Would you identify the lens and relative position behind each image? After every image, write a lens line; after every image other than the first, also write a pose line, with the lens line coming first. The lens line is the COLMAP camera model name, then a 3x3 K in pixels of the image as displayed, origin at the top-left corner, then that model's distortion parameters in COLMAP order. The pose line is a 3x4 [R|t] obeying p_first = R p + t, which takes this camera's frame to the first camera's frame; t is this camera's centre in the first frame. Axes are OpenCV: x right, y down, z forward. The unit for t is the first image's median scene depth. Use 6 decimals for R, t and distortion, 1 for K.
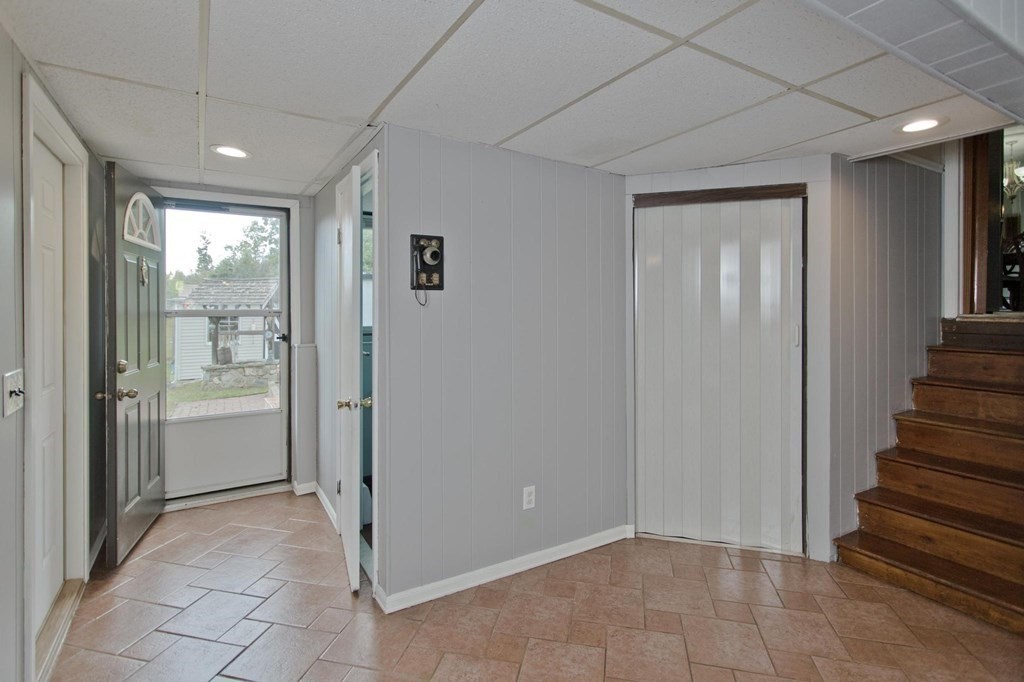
lens RADIAL K [[493.3, 0, 505.2], [0, 493.3, 310.5], [0, 0, 1]] dist [-0.000524, 0.002876]
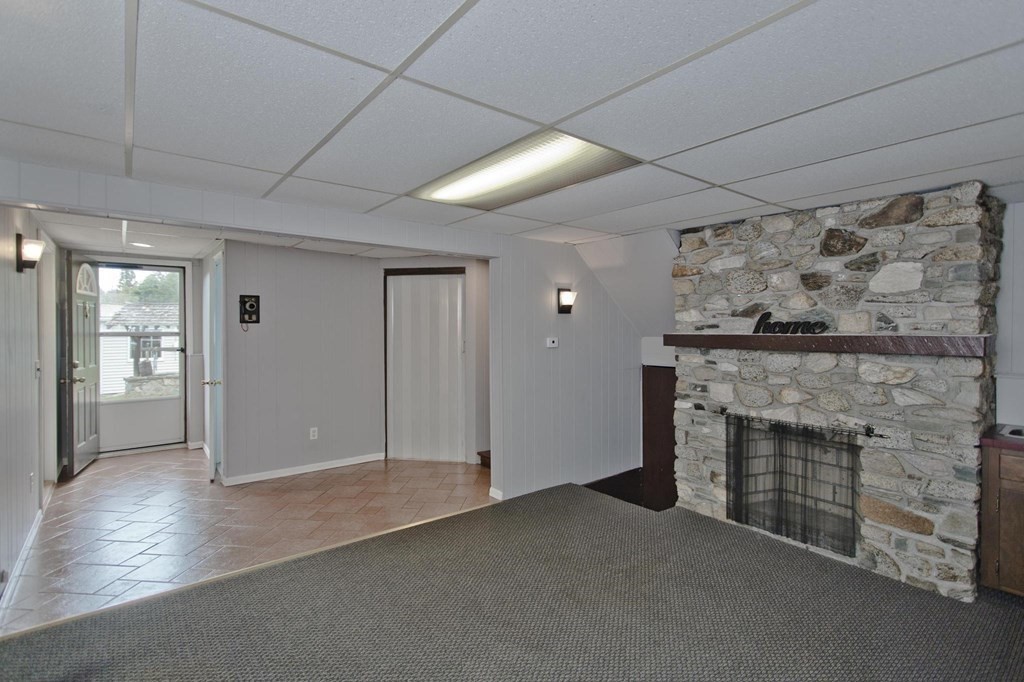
lens RADIAL K [[493.3, 0, 509.5], [0, 493.3, 333.6], [0, 0, 1]] dist [-0.000524, 0.002876]
pose [[0.993764, 0.001962, 0.111489, 0.512343], [-0.002981, 0.999955, 0.008972, -0.016919], [-0.111466, -0.009248, 0.993725, -0.835076]]
